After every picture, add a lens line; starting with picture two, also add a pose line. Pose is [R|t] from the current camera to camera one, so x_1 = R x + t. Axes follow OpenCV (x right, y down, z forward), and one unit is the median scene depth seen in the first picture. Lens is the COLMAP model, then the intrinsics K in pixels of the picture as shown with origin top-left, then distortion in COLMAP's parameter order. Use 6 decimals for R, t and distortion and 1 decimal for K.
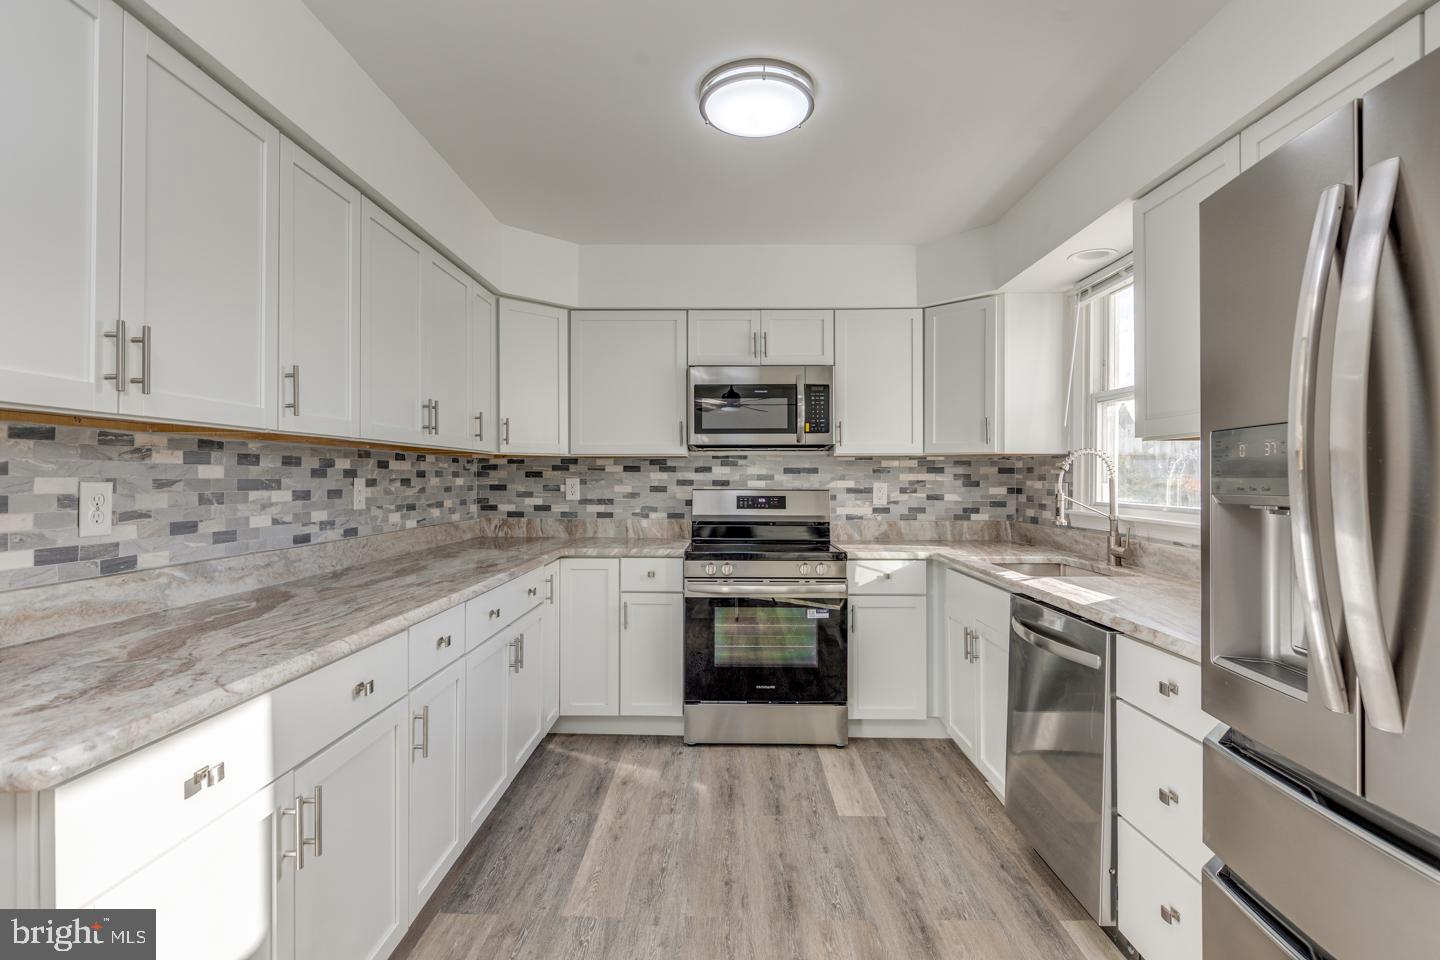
lens RADIAL K [[703.0, 0, 722.1], [0, 703.0, 470.7], [0, 0, 1]] dist [0.001305, -0.000003]
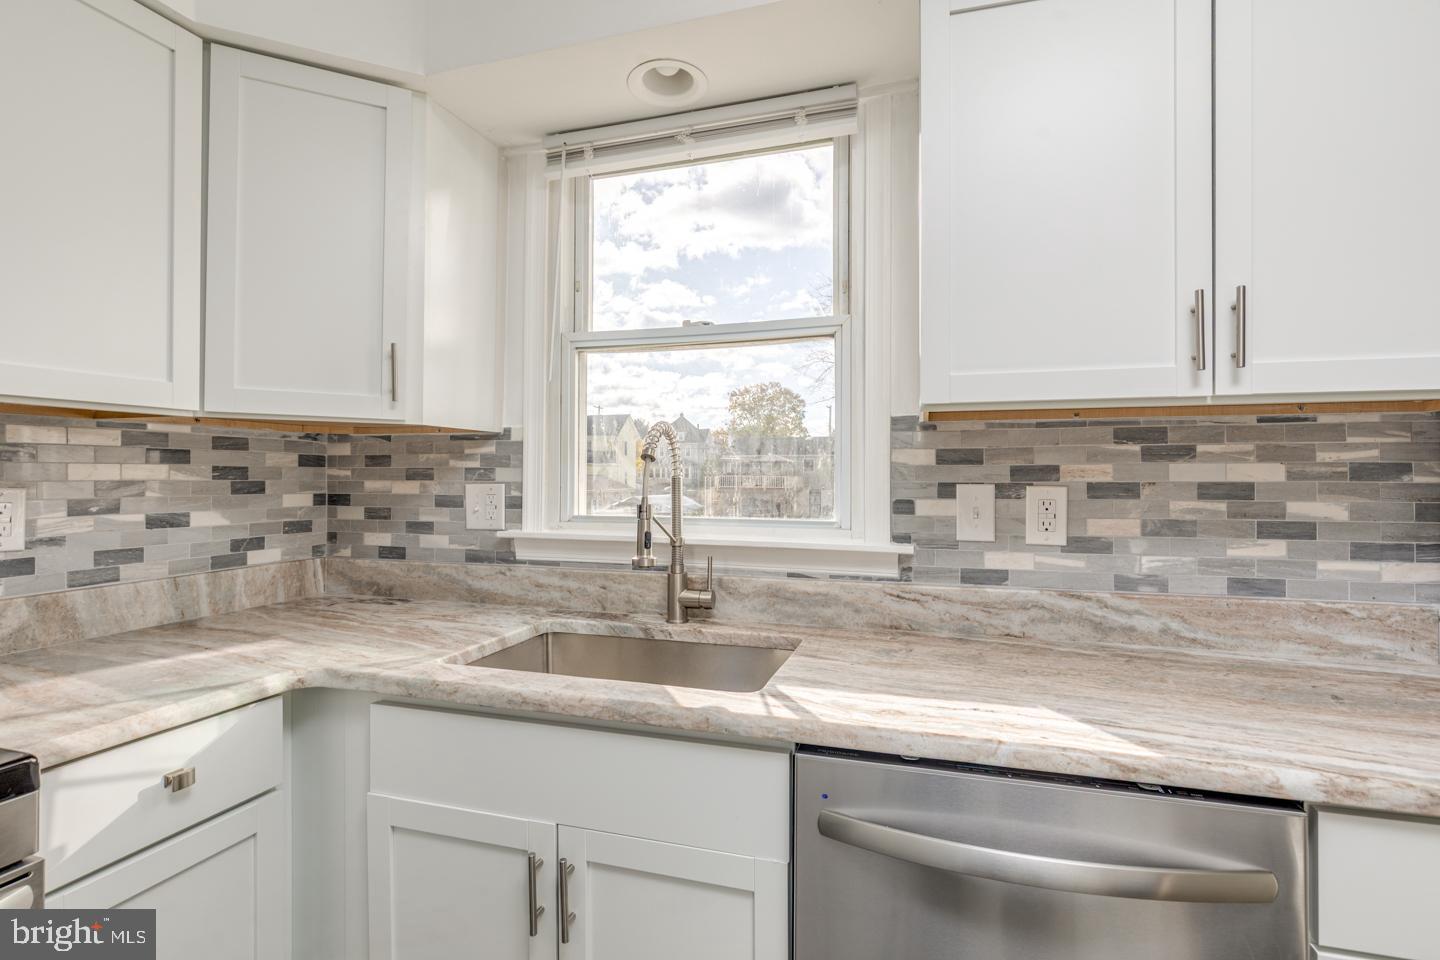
lens RADIAL K [[703.0, 0, 722.1], [0, 703.0, 470.7], [0, 0, 1]] dist [0.001305, -0.000003]
pose [[0.303167, 0.006981, 0.952912, 0.002573], [-0.009808, 0.999943, -0.004205, 0.006440], [-0.952887, -0.008072, 0.303219, 0.559455]]
